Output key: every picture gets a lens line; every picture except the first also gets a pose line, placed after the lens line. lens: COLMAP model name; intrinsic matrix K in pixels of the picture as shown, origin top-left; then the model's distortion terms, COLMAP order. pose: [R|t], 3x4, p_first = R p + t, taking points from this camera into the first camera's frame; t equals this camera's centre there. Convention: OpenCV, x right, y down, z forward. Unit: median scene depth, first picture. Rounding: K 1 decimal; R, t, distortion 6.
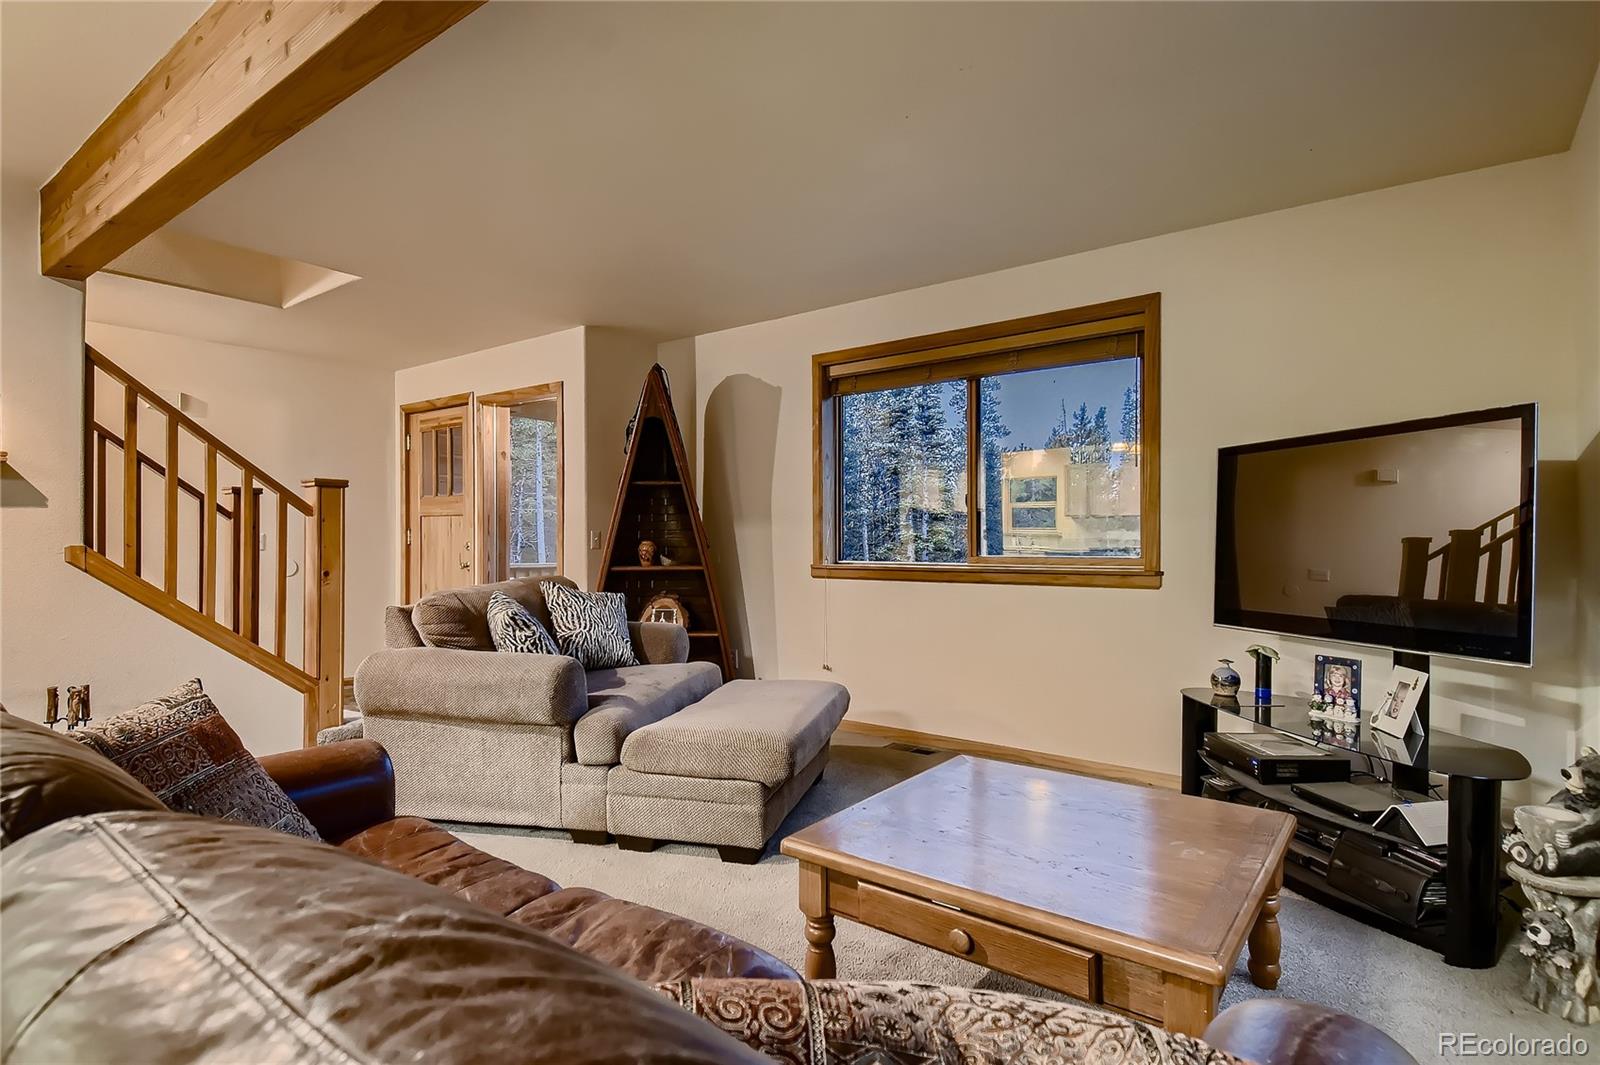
lens RADIAL K [[806.6, 0, 777.7], [0, 806.6, 554.9], [0, 0, 1]] dist [-0.000972, -0.009686]
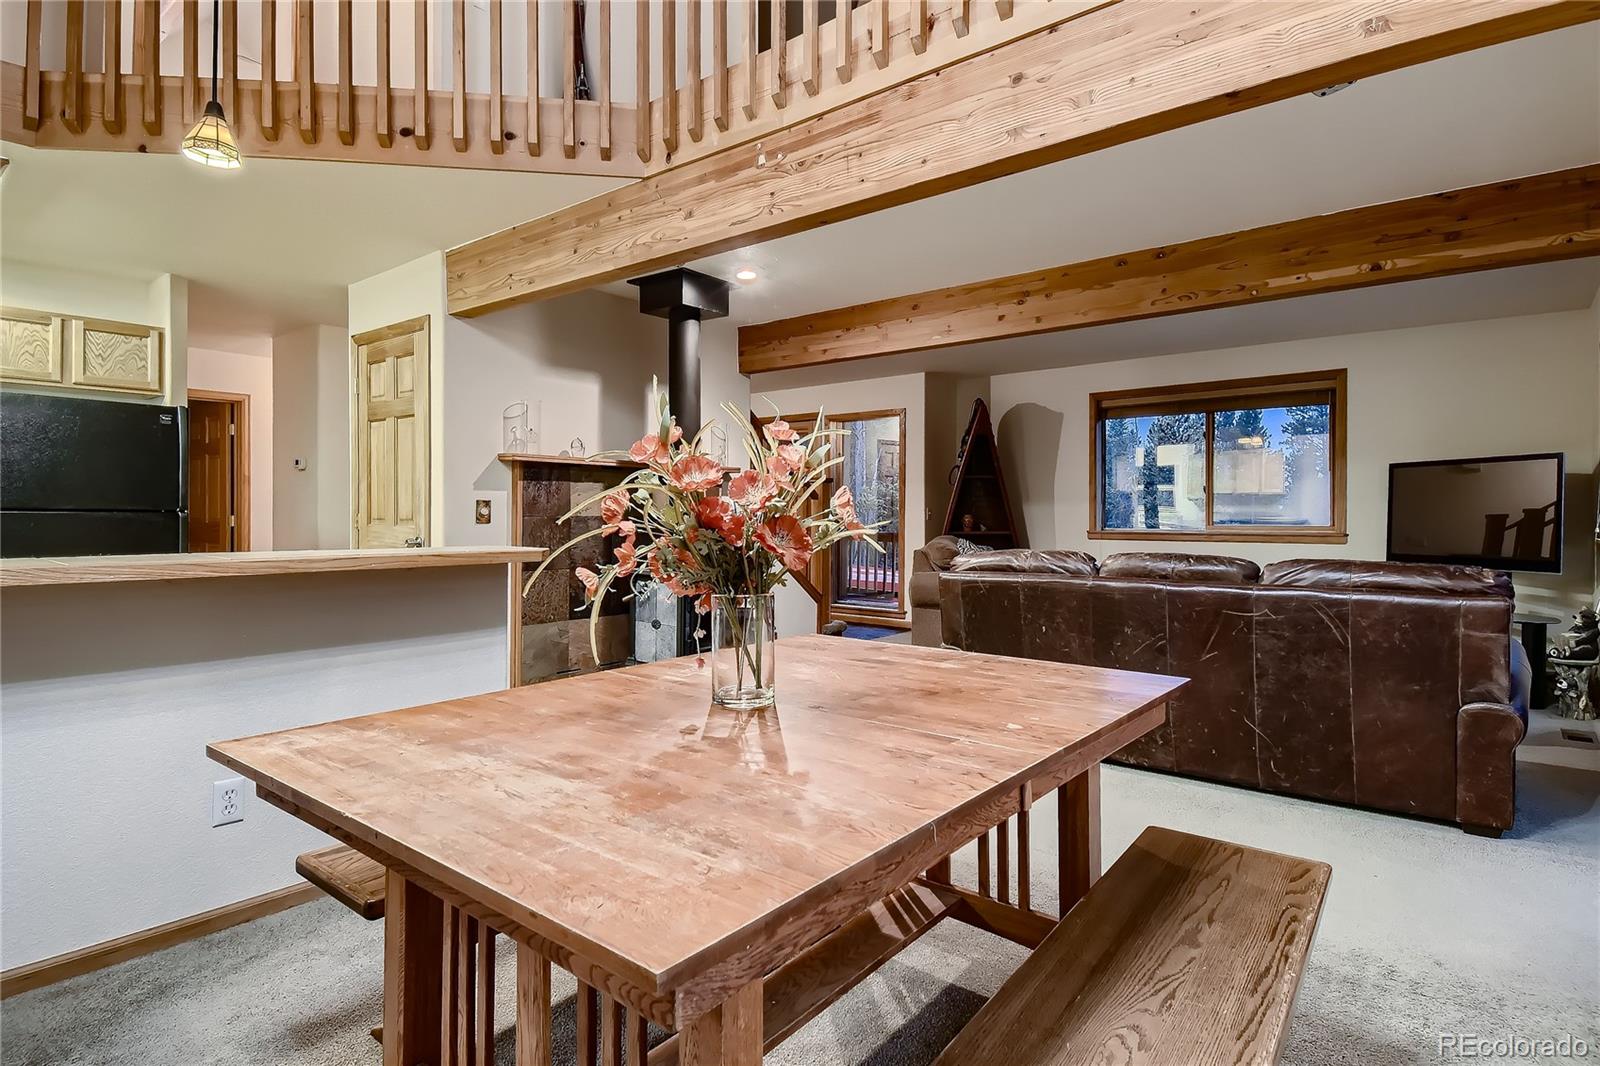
lens RADIAL K [[806.6, 0, 795.5], [0, 806.6, 528.4], [0, 0, 1]] dist [-0.000972, -0.009686]
pose [[0.999217, 0.003527, -0.039396, -0.799658], [-0.003587, 0.999993, -0.001452, 0.021234], [0.039390, 0.001592, 0.999223, -0.952948]]
